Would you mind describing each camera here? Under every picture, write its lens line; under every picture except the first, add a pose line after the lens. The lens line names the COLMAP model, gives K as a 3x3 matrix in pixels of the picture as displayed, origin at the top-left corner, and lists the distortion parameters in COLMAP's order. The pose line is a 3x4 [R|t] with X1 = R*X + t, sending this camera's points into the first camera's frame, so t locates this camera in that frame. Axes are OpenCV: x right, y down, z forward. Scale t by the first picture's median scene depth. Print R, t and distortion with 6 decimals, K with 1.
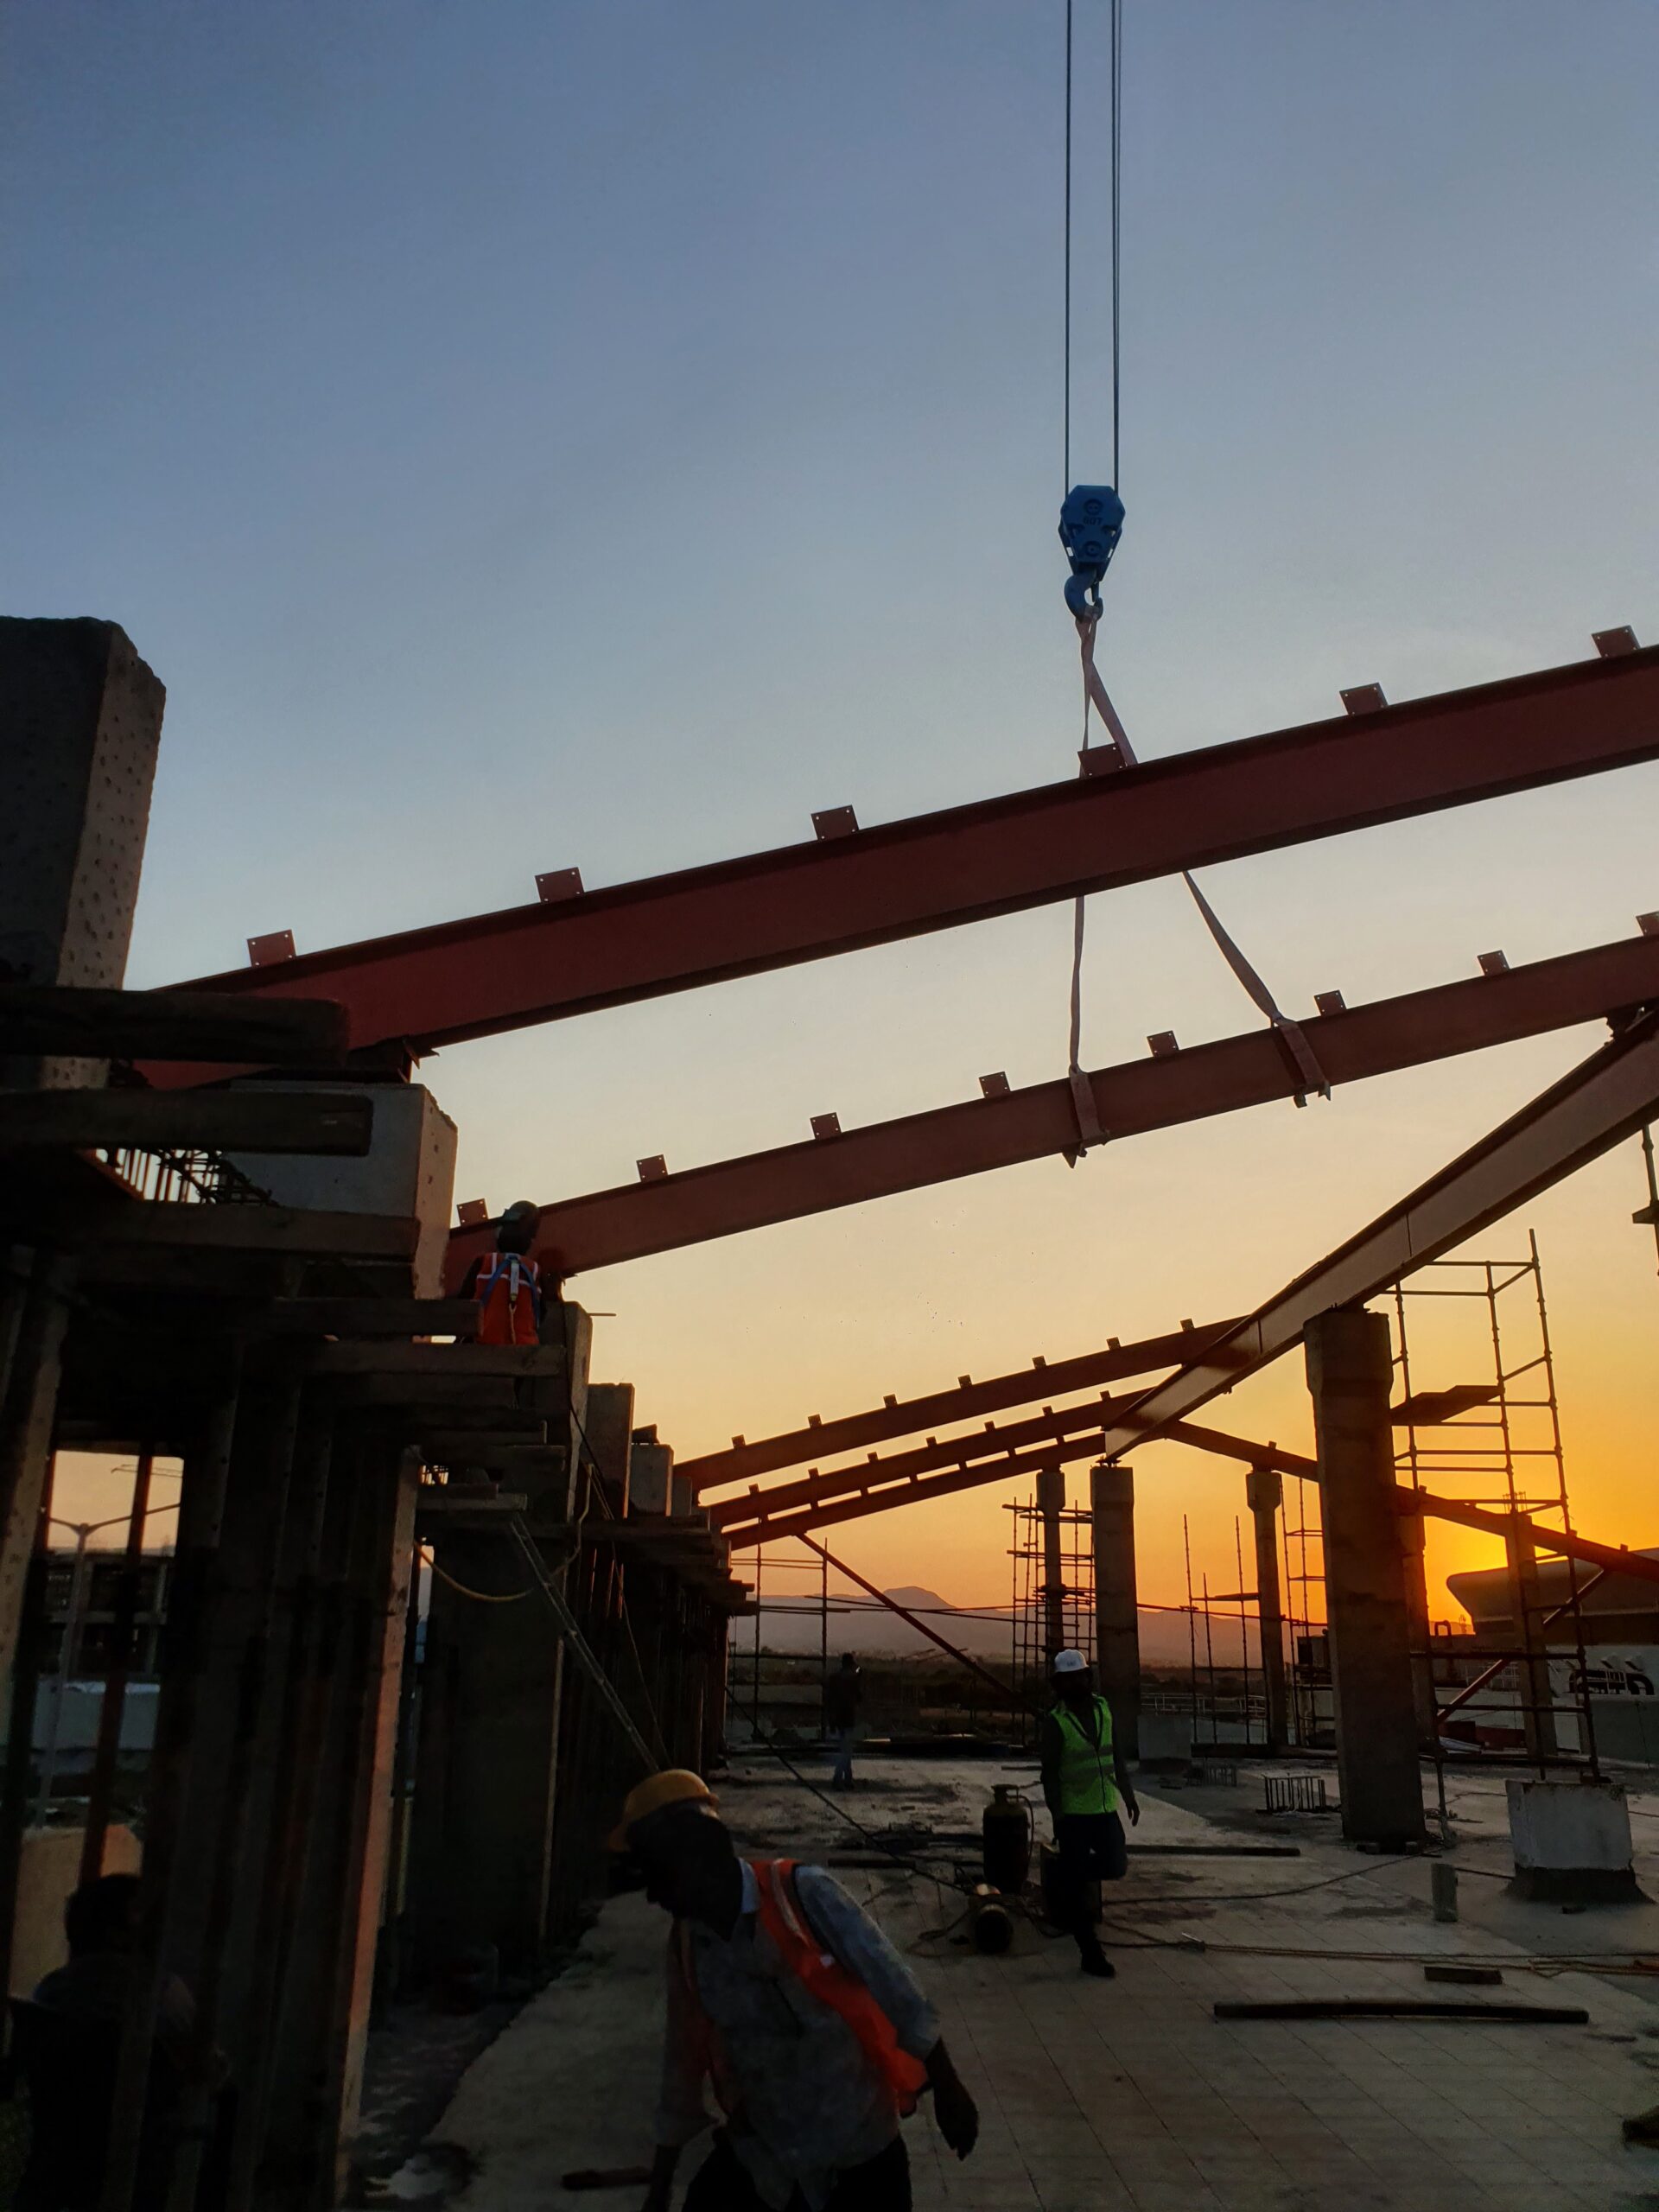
lens RADIAL K [[1661.5, 0, 822.1], [0, 1661.5, 1102.6], [0, 0, 1]] dist [0.007825, -0.002508]
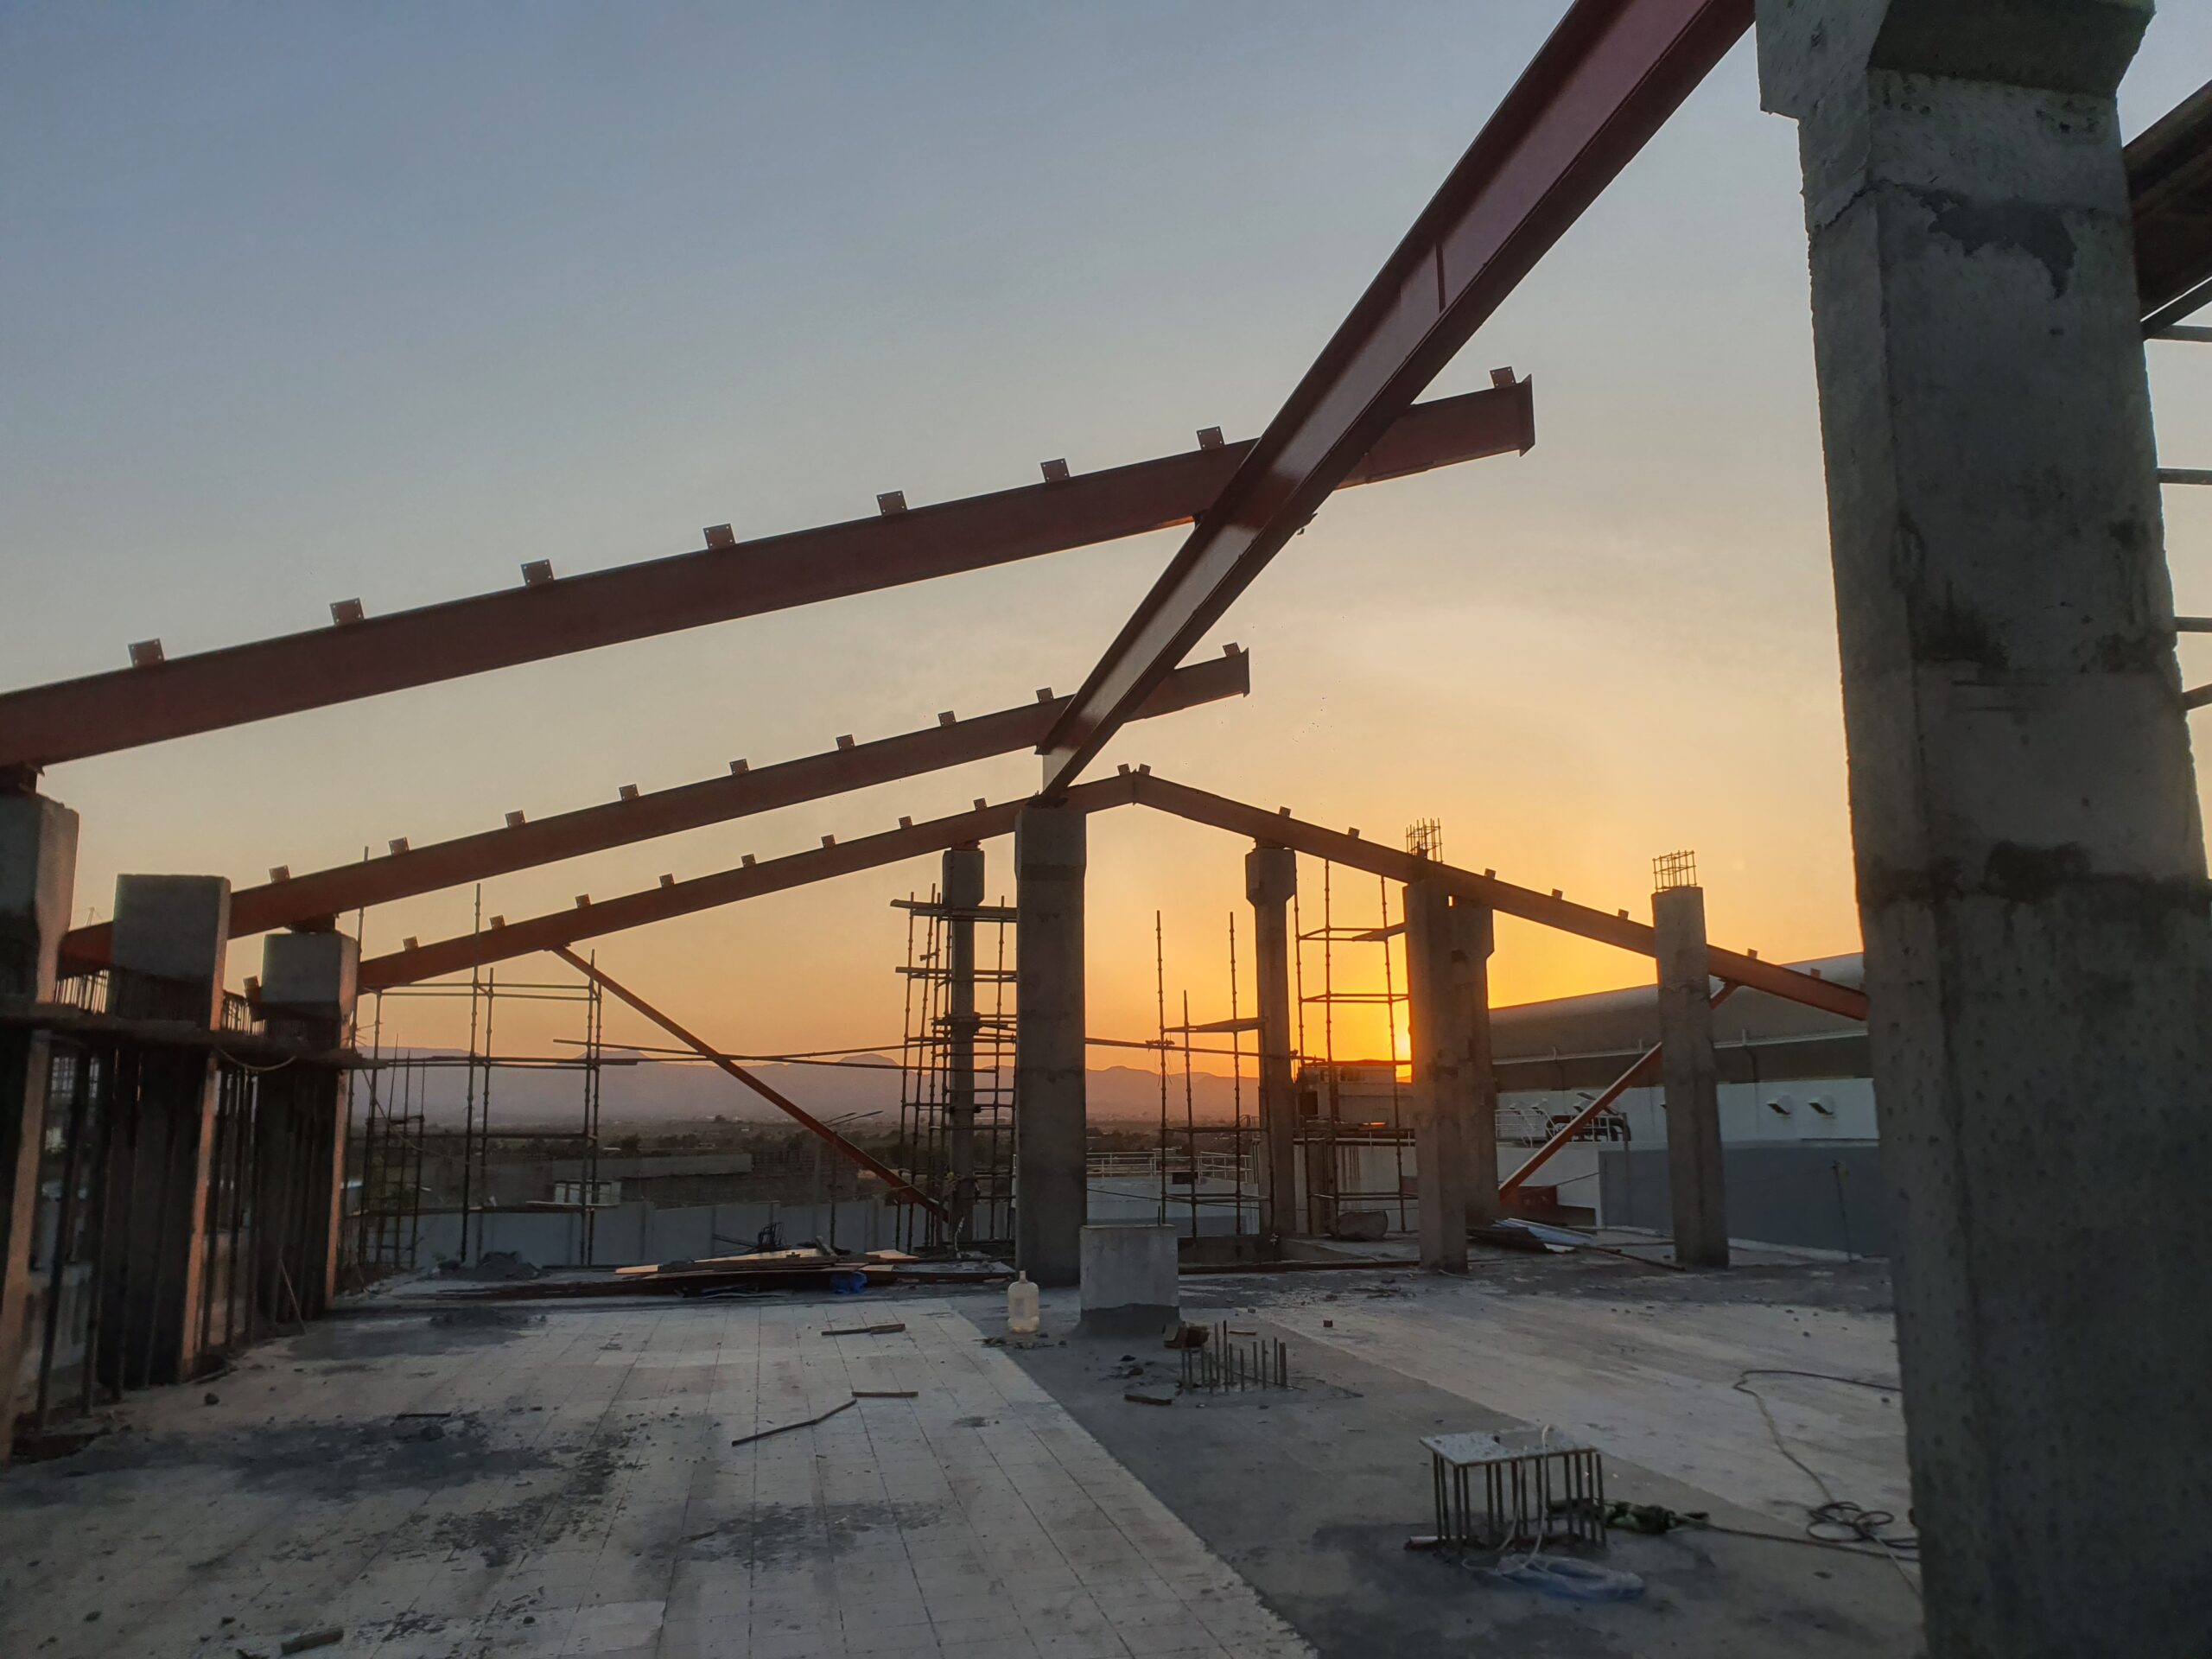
lens RADIAL K [[1661.5, 0, 1109.8], [0, 1661.5, 827.4], [0, 0, 1]] dist [0.007825, -0.002508]
pose [[0.980785, 0.002431, 0.195076, 0.067327], [-0.032545, 0.987949, 0.151317, 0.113707], [-0.192357, -0.154759, 0.969045, 0.356629]]
